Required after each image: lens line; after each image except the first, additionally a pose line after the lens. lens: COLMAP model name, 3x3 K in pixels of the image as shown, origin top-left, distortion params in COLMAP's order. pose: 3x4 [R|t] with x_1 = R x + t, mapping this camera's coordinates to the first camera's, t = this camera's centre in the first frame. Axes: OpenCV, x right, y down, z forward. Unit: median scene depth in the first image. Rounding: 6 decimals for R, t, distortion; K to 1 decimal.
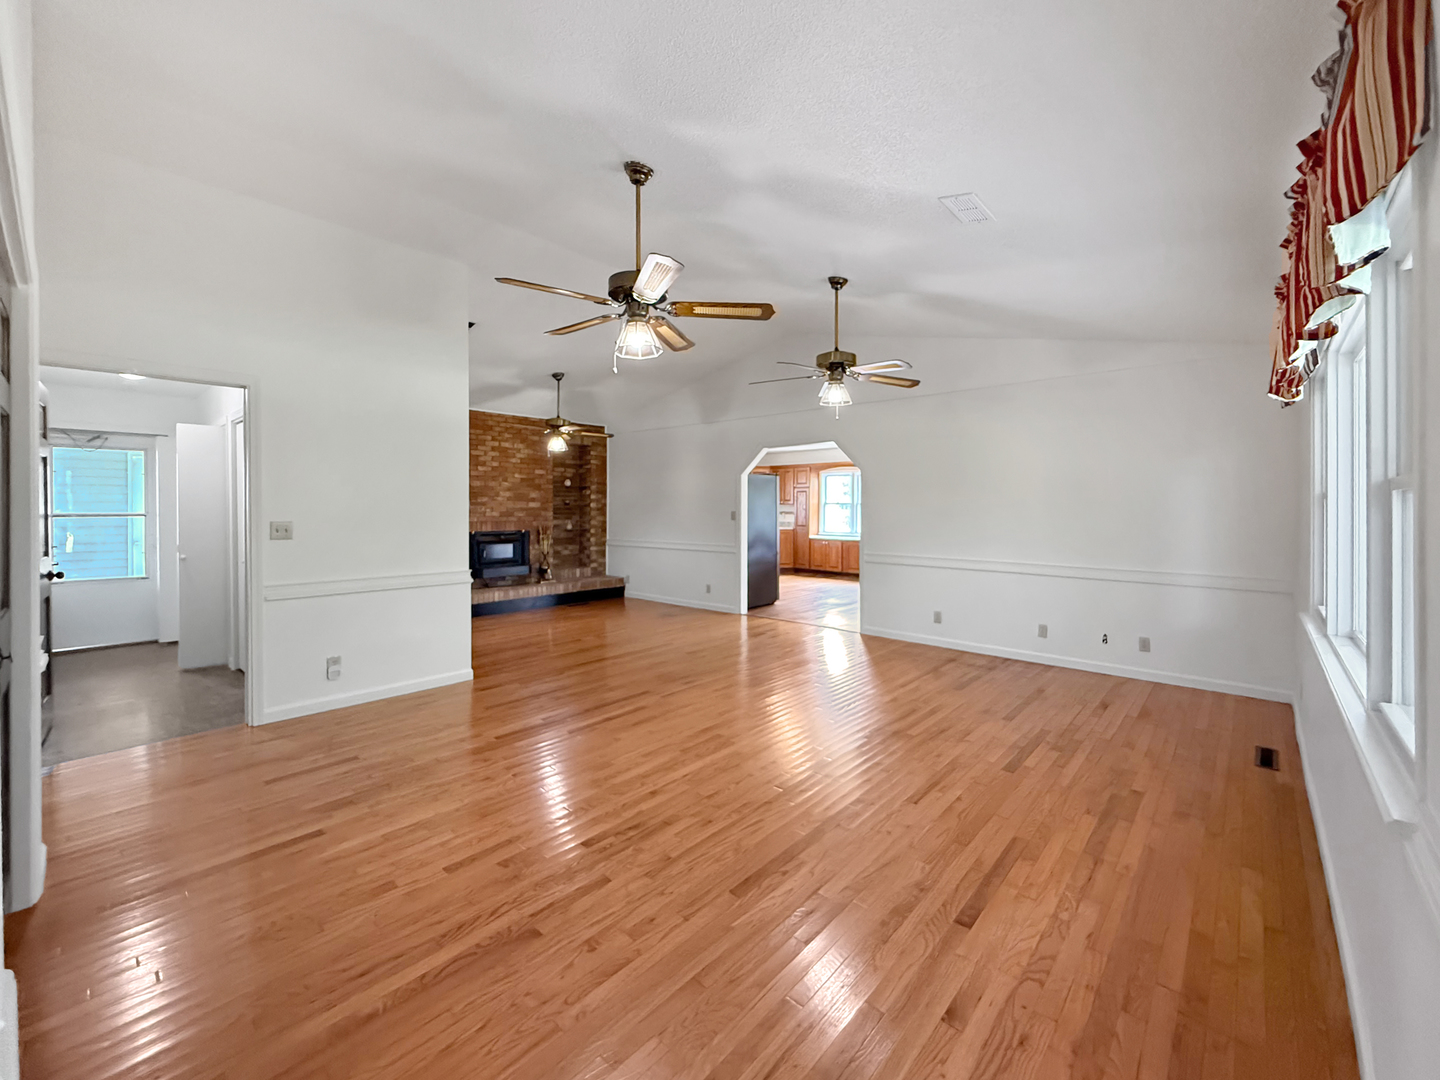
lens RADIAL K [[590.5, 0, 718.2], [0, 590.5, 508.0], [0, 0, 1]] dist [0.016034, -0.000003]
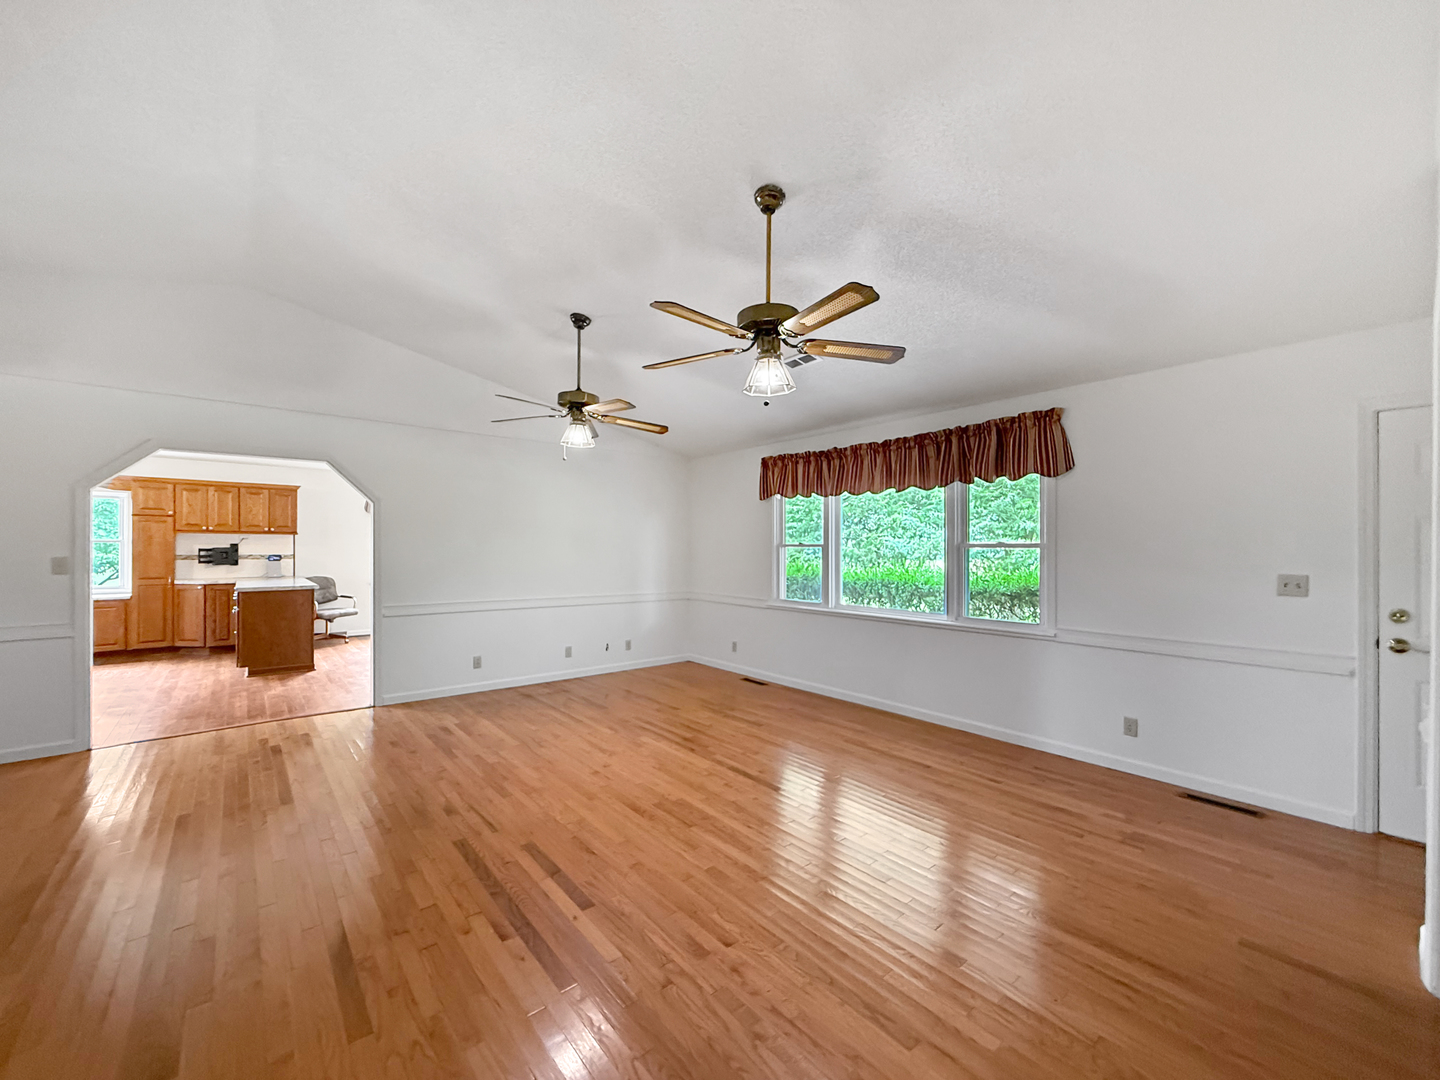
lens RADIAL K [[578.0, 0, 720.0], [0, 578.0, 540.0], [0, 0, 1]] dist [0.000144, -0.000011]
pose [[0.143164, 0.014455, 0.989593, -0.882305], [-0.001645, 0.999895, -0.014368, -0.008146], [-0.989698, 0.000429, 0.143172, 0.792905]]
